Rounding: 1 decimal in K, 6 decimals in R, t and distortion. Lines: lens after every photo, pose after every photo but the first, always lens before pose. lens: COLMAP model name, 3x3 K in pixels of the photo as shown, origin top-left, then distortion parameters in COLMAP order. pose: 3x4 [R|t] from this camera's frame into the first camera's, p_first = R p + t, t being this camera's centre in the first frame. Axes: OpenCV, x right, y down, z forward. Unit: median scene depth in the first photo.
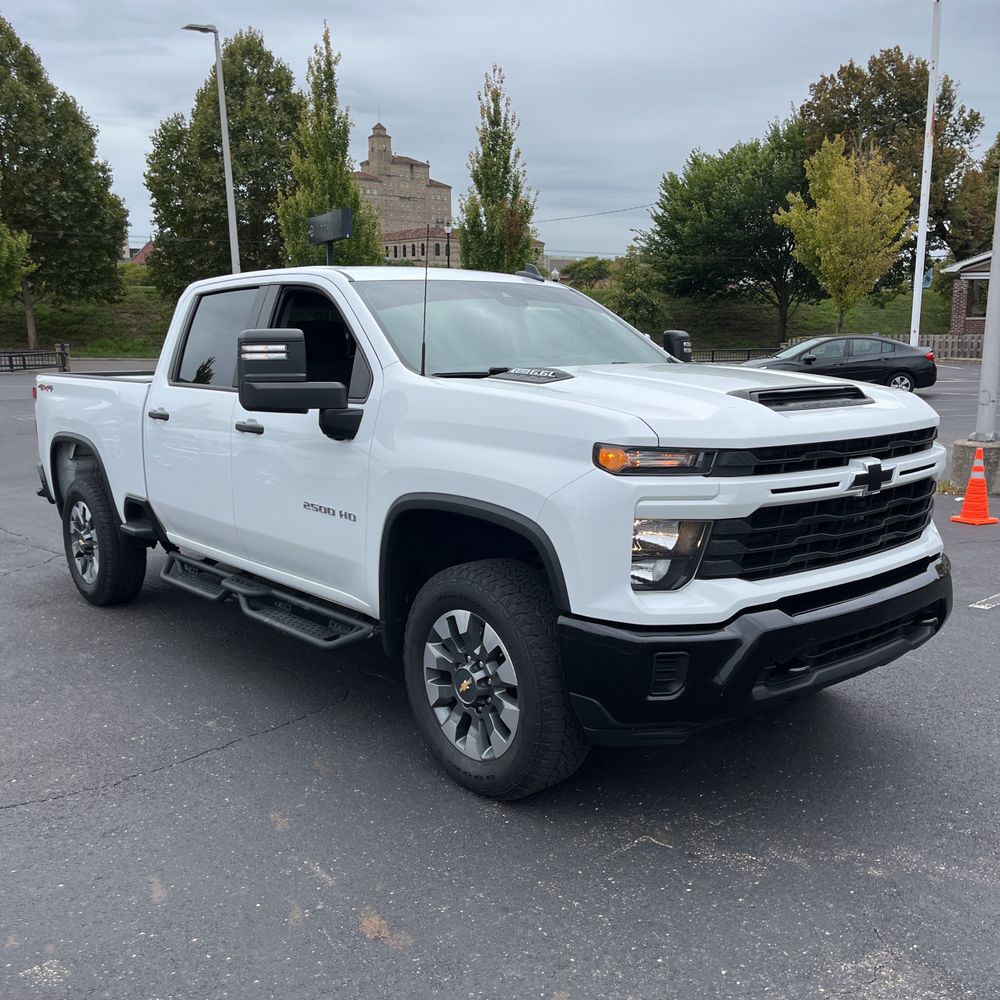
lens RADIAL K [[1015.6, 0, 518.2], [0, 1015.6, 524.6], [0, 0, 1]] dist [0.025467, 0.000000]
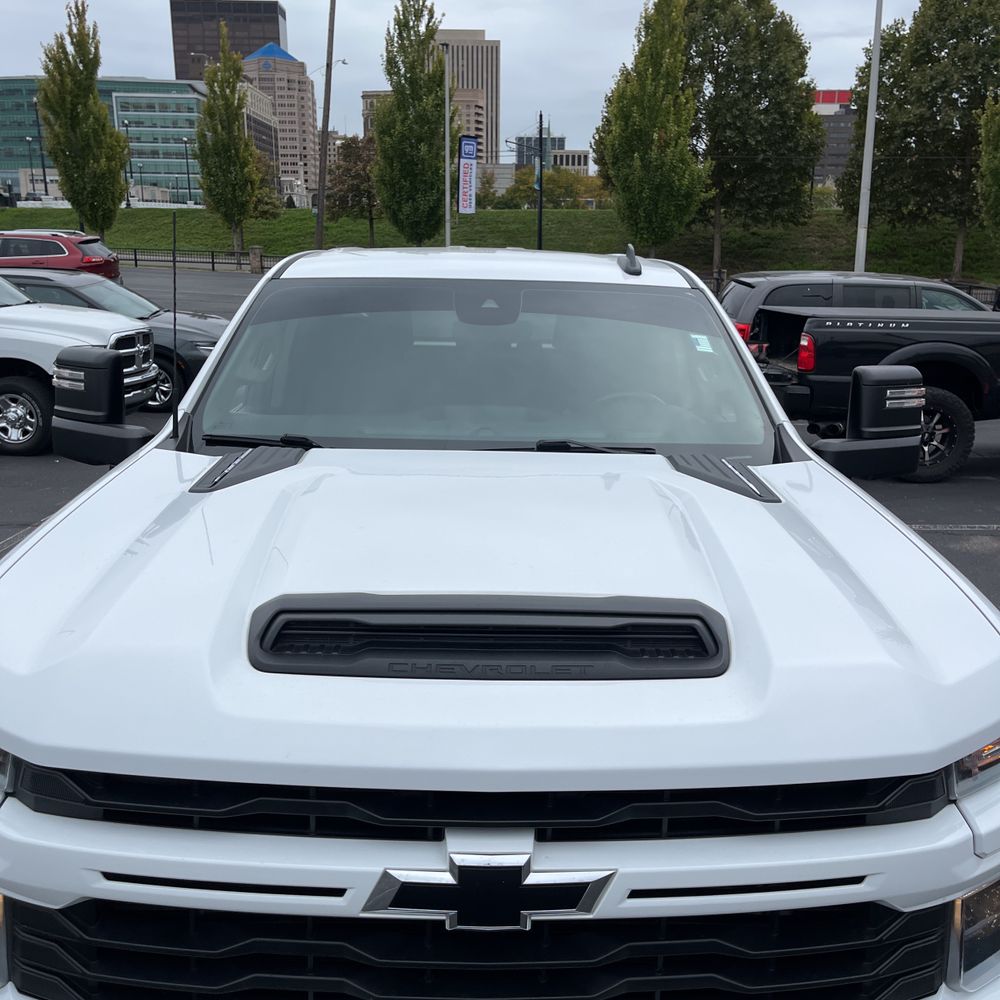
lens RADIAL K [[1015.6, 0, 506.0], [0, 1015.6, 511.5], [0, 0, 1]] dist [0.025467, 0.000000]
pose [[0.770556, 0.178666, -0.611818, 0.044062], [-0.139196, 0.983909, 0.112015, -0.018318], [0.621987, -0.001151, 0.783027, 0.054378]]
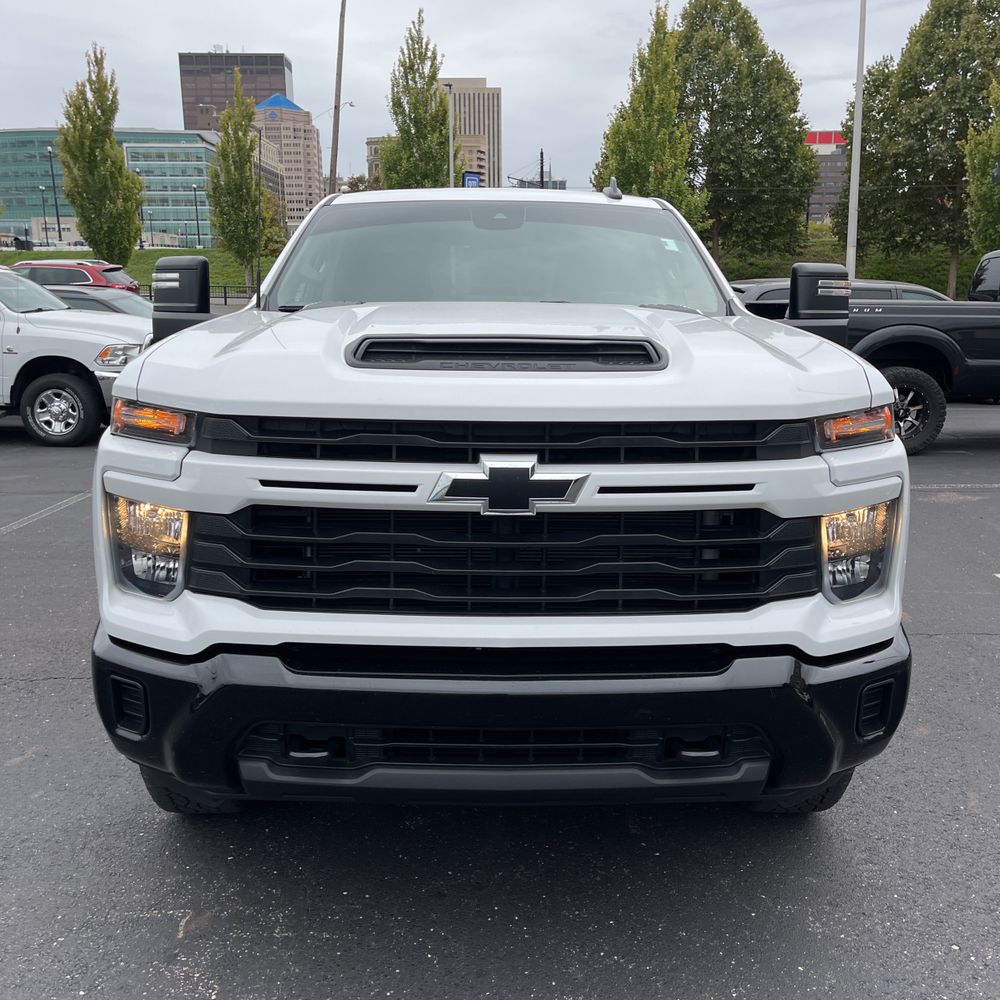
lens RADIAL K [[1015.6, 0, 501.8], [0, 1015.6, 510.5], [0, 0, 1]] dist [0.025467, 0.000000]
pose [[0.766326, 0.144860, -0.625907, 0.056482], [-0.126680, 0.989192, 0.073839, -0.005998], [0.629838, 0.022705, 0.776394, 0.041113]]
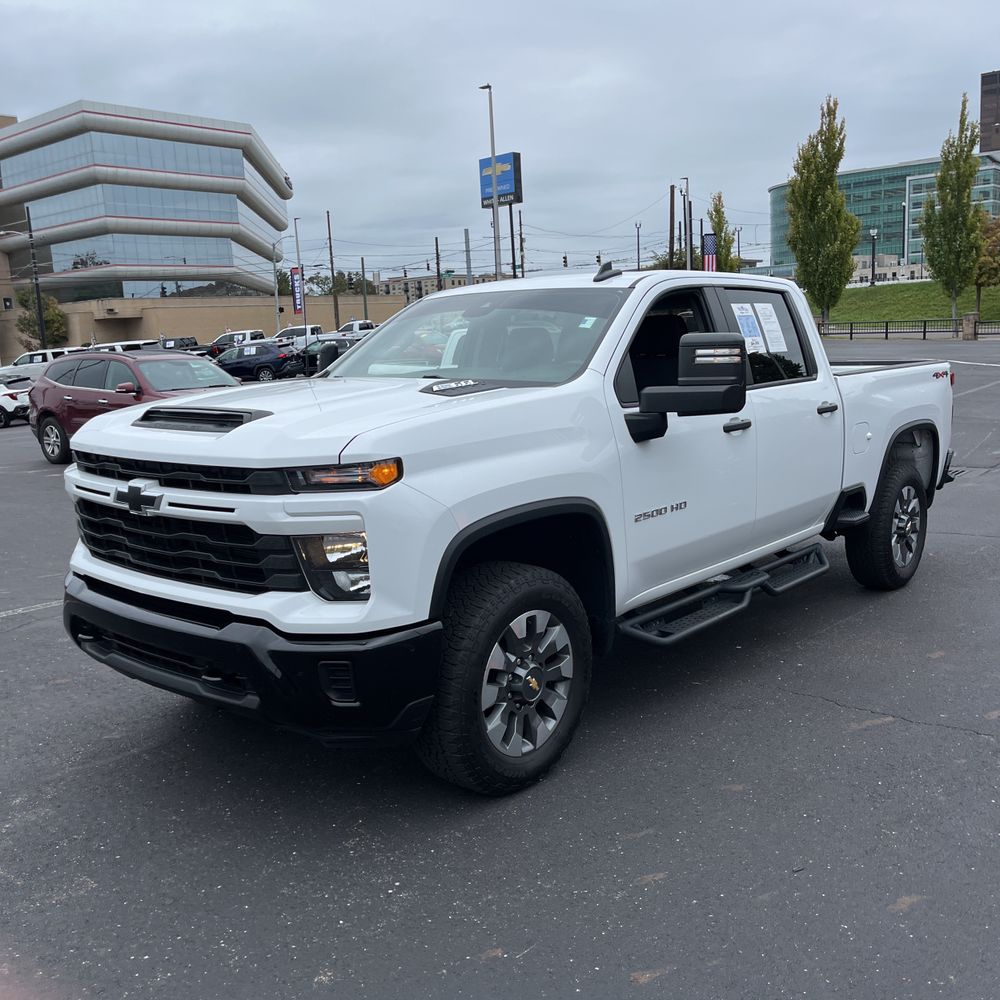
lens RADIAL K [[1015.6, 0, 485.9], [0, 1015.6, 531.4], [0, 0, 1]] dist [0.025467, 0.000000]
pose [[0.139055, 0.186452, -0.972574, 0.110497], [-0.146606, 0.975169, 0.165988, -0.018611], [0.979373, 0.119503, 0.162937, 0.092297]]
